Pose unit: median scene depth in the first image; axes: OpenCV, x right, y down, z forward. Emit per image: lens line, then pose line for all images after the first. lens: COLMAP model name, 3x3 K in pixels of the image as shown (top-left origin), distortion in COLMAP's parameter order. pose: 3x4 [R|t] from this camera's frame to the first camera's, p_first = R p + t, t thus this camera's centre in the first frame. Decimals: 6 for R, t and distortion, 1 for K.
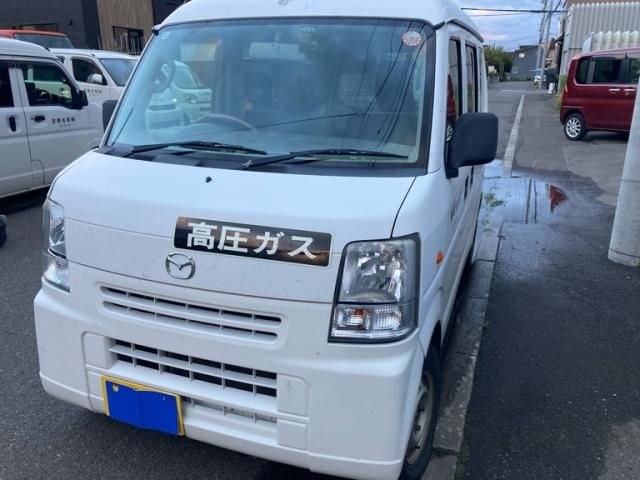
lens RADIAL K [[535.4, 0, 323.1], [0, 535.4, 234.1], [0, 0, 1]] dist [0.011987, -0.012191]
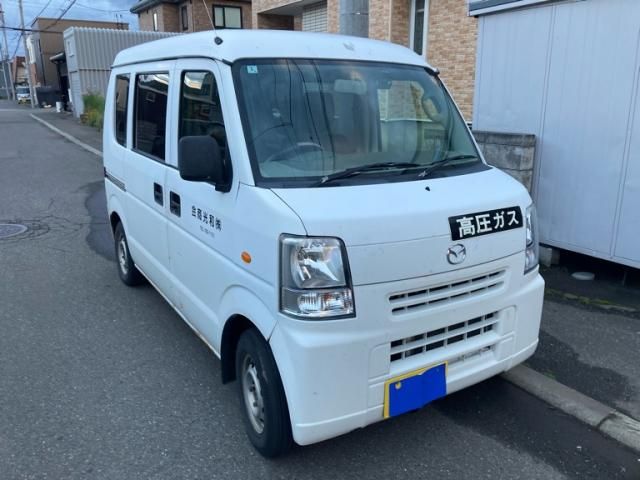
lens RADIAL K [[535.4, 0, 296.4], [0, 535.4, 231.6], [0, 0, 1]] dist [0.011987, -0.012191]
pose [[0.613449, -0.199696, 0.764069, -1.303507], [0.225313, 0.971546, 0.073025, -0.153920], [-0.756911, 0.127358, 0.640988, 0.402825]]
